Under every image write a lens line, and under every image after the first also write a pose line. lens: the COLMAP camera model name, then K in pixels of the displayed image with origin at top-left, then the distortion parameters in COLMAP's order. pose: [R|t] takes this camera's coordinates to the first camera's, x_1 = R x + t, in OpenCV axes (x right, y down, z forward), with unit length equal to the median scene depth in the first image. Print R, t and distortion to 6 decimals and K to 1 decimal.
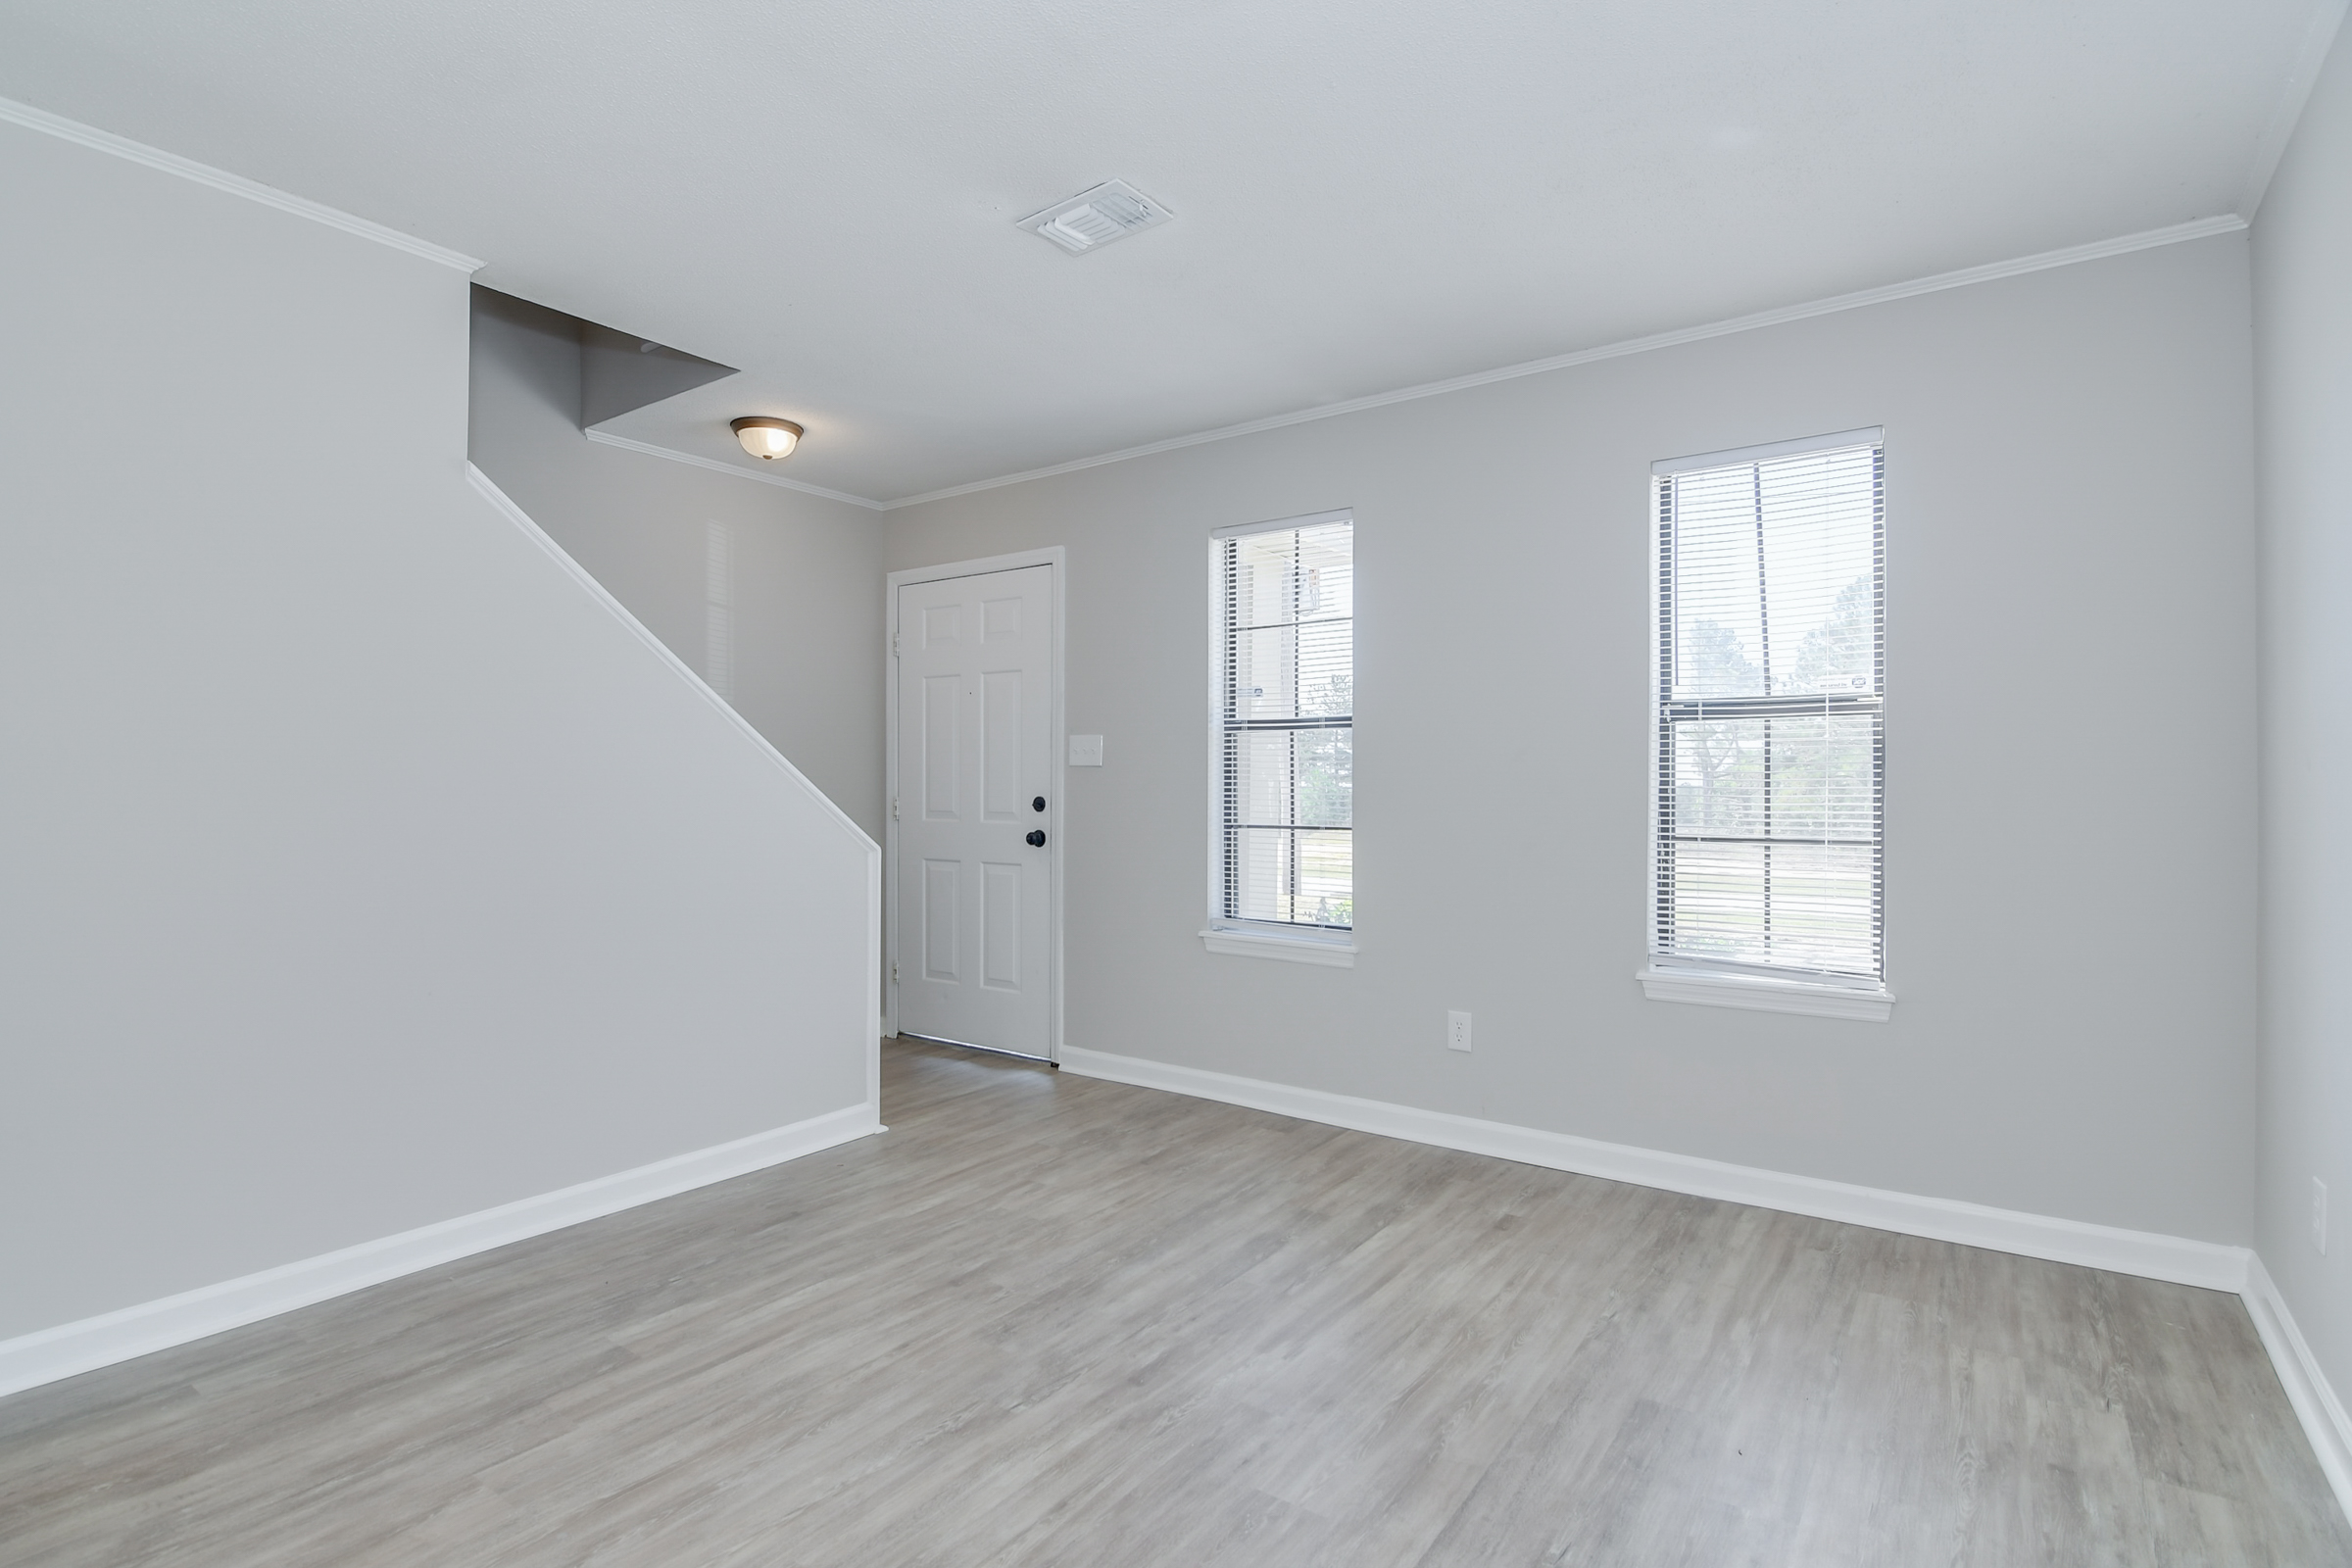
lens RADIAL K [[1136.1, 0, 1175.2], [0, 1136.1, 784.0], [0, 0, 1]] dist [-0.005783, -0.007923]
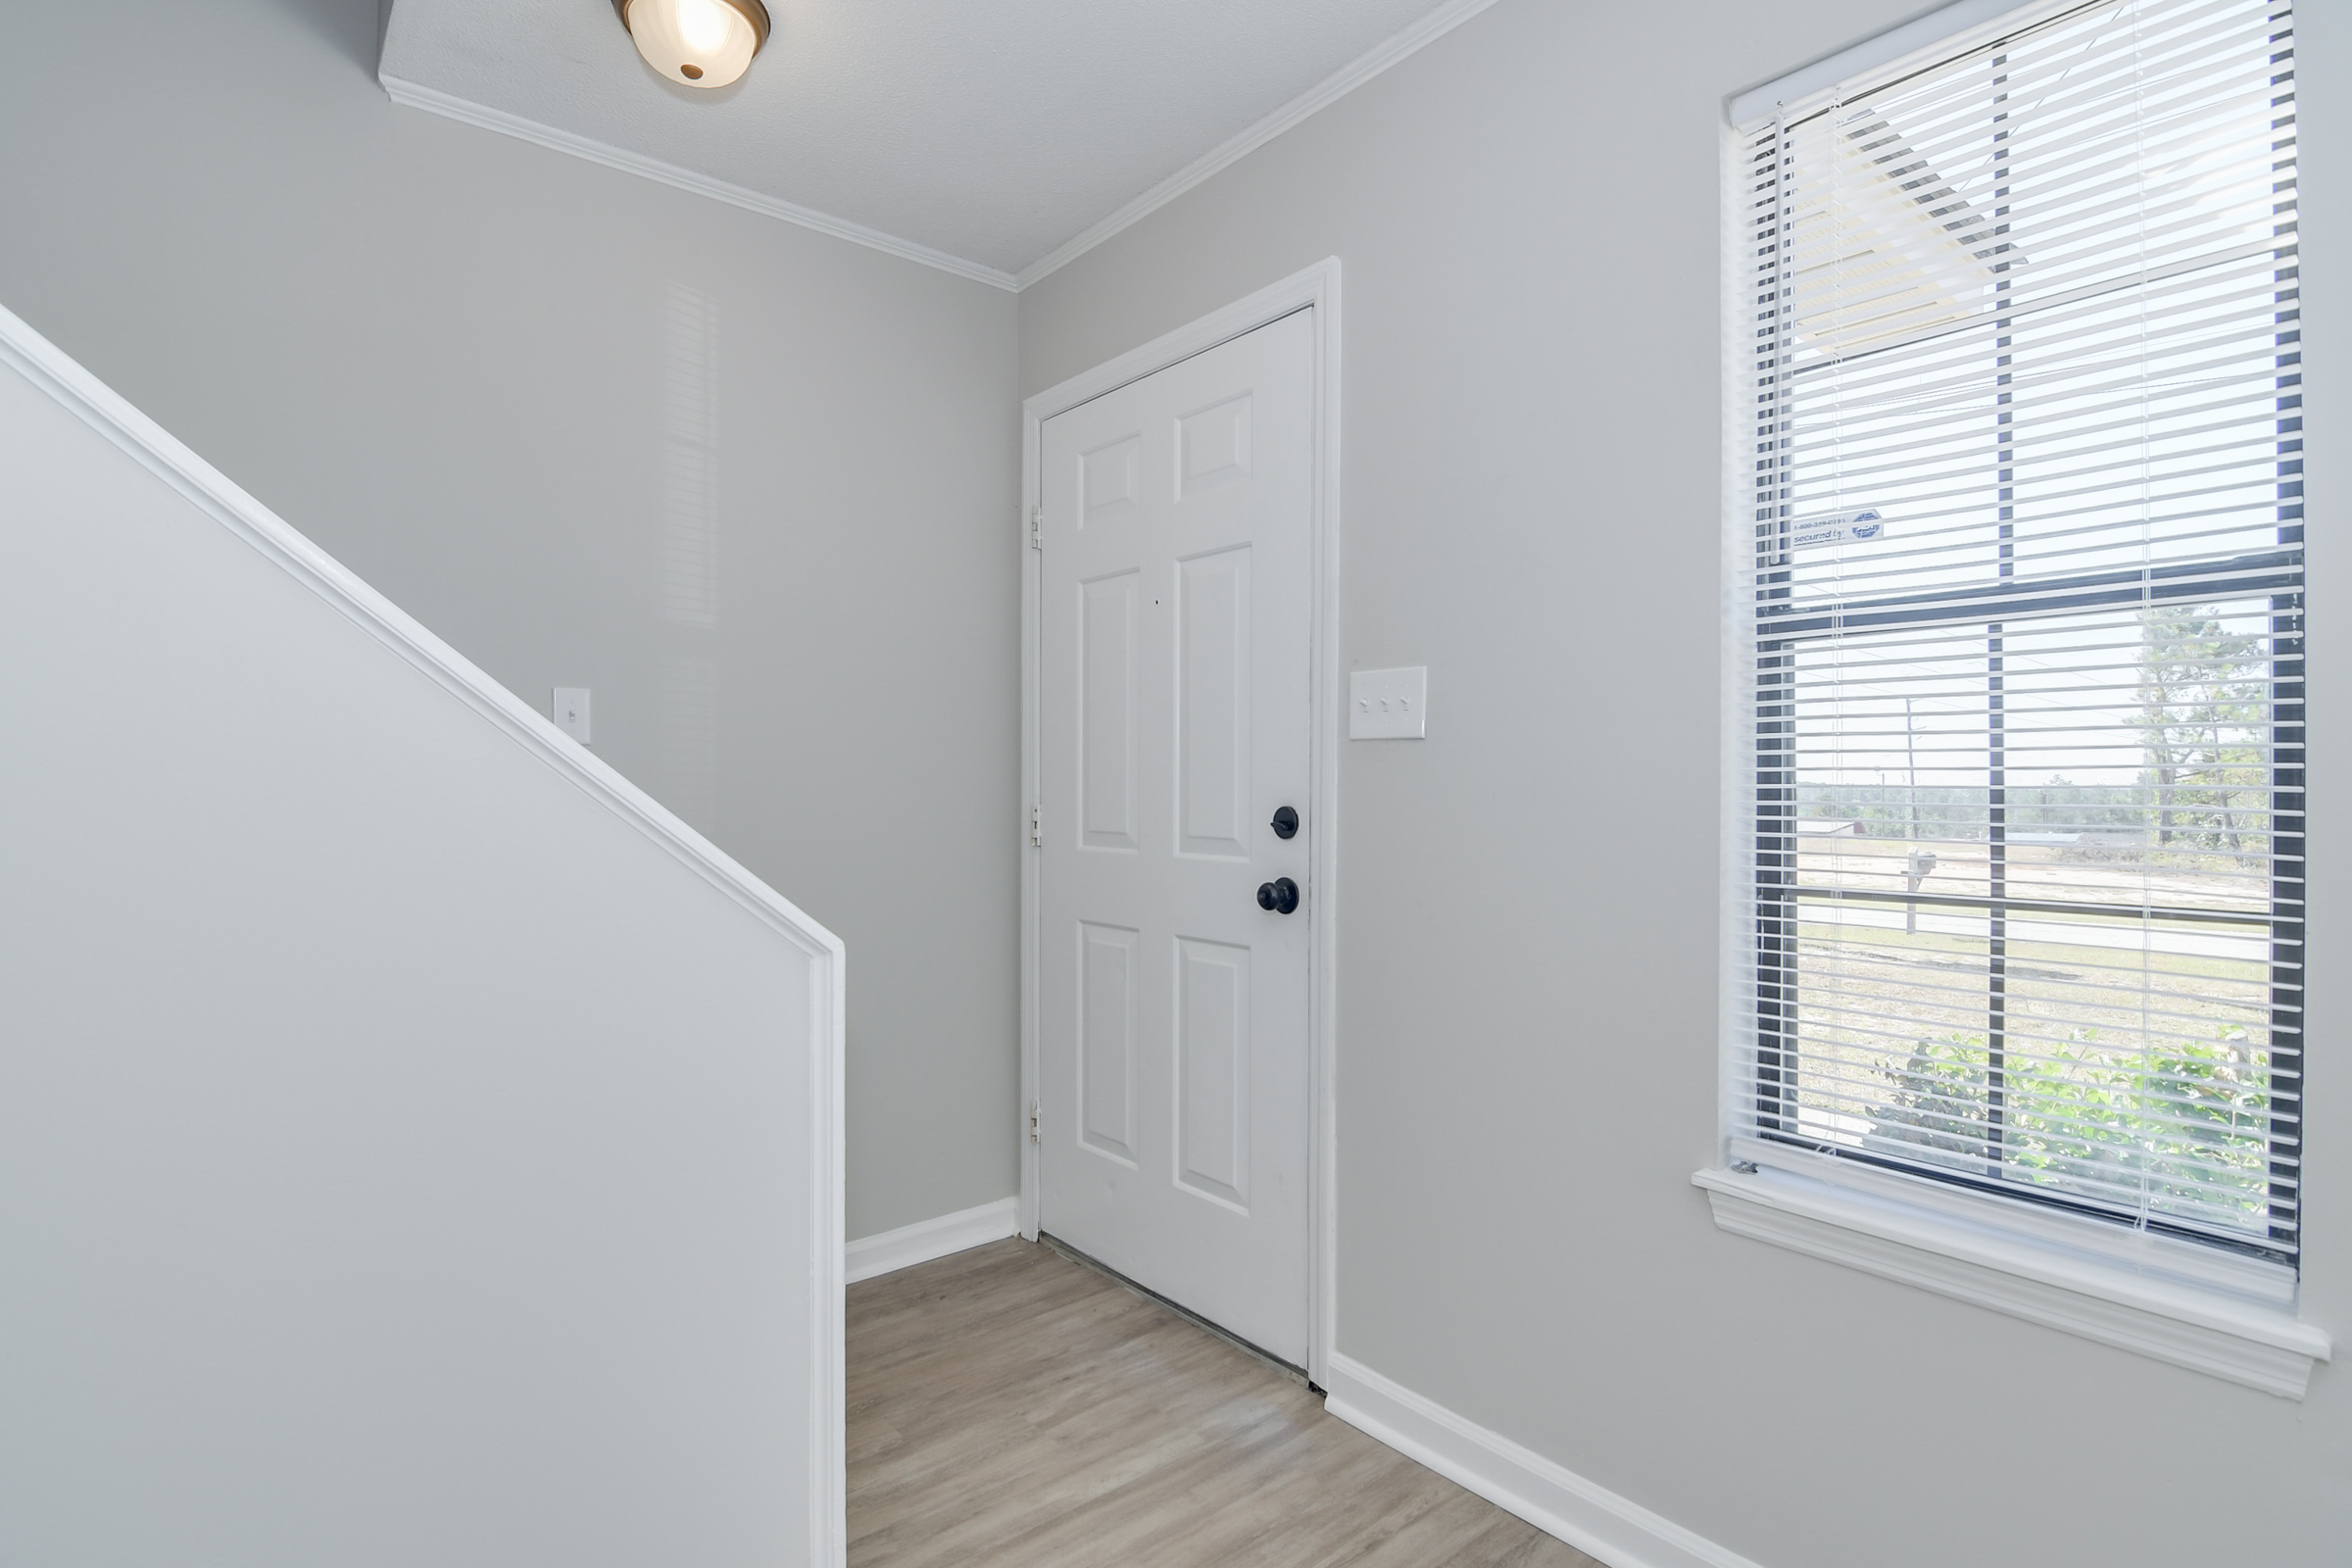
lens RADIAL K [[1136.1, 0, 1186.7], [0, 1136.1, 799.0], [0, 0, 1]] dist [-0.005783, -0.007923]
pose [[0.968028, 0.002651, -0.250828, -0.062096], [0.000059, 0.999942, 0.010795, 0.004269], [0.250842, -0.010464, 0.967971, 0.798039]]
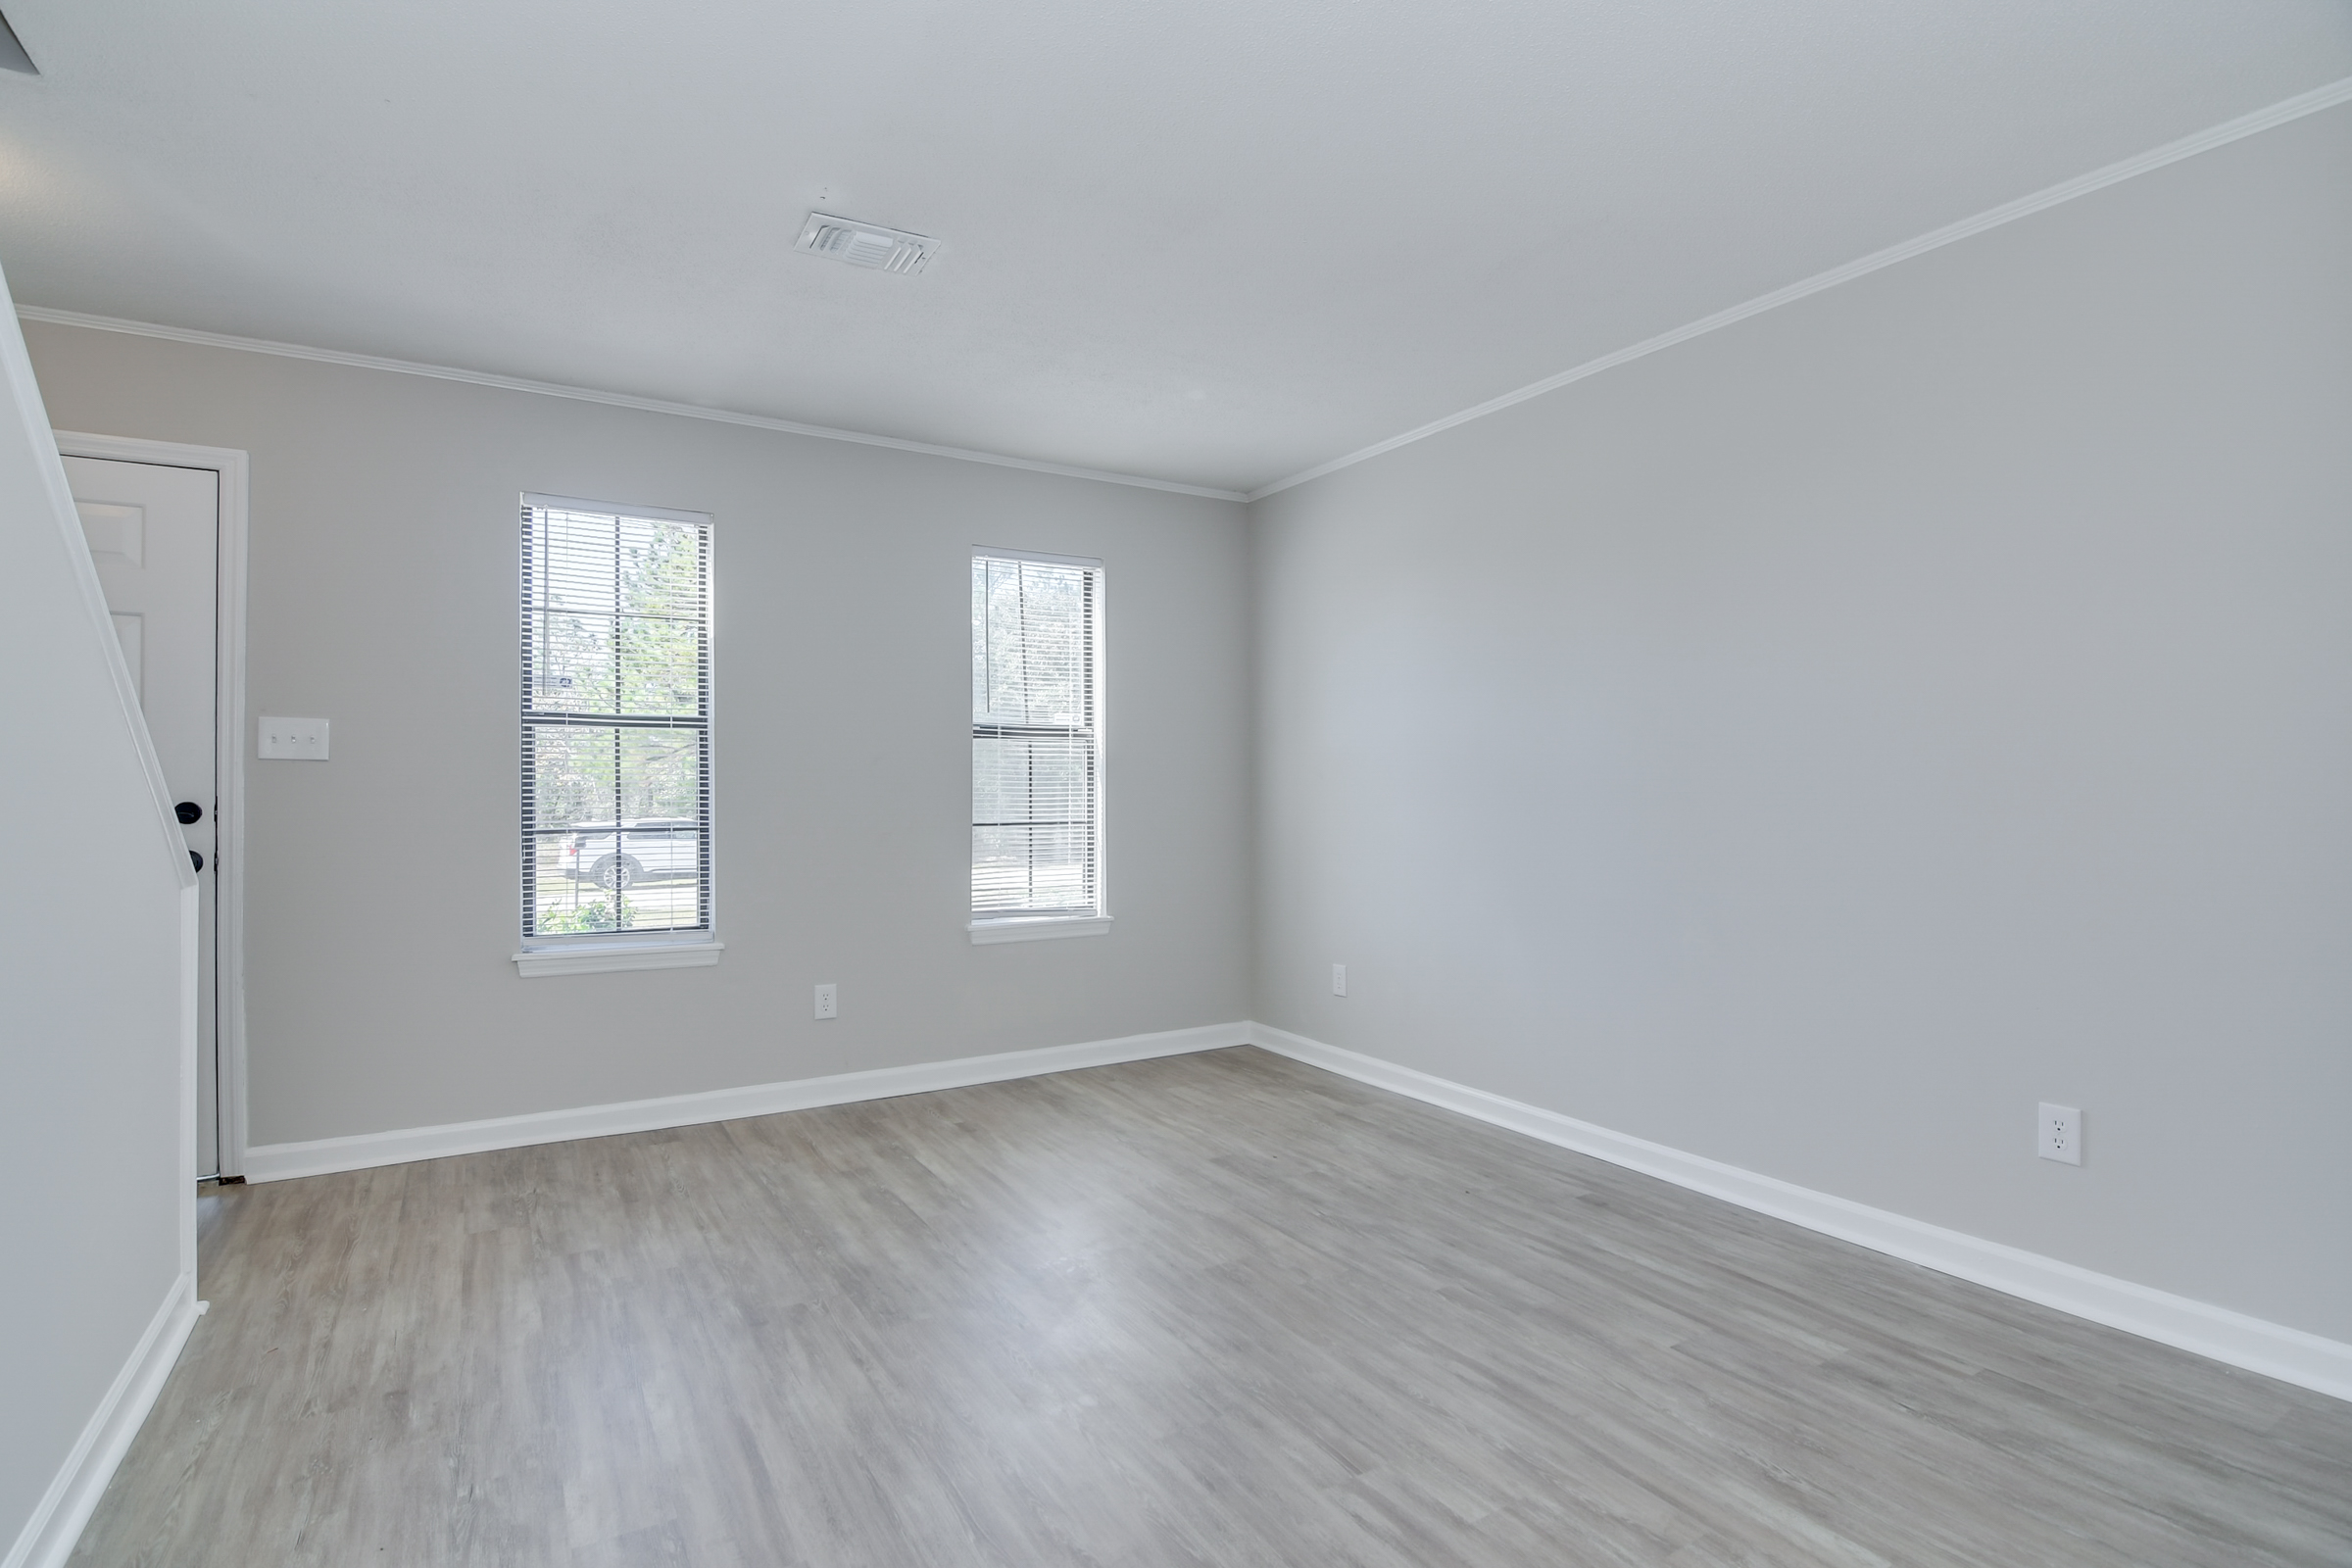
lens RADIAL K [[1136.1, 0, 1152.8], [0, 1136.1, 778.2], [0, 0, 1]] dist [-0.005783, -0.007923]
pose [[0.401348, 0.006795, 0.915901, -0.762527], [-0.000552, 0.999974, -0.007177, 0.002048], [-0.915926, 0.002375, 0.401341, 0.279588]]
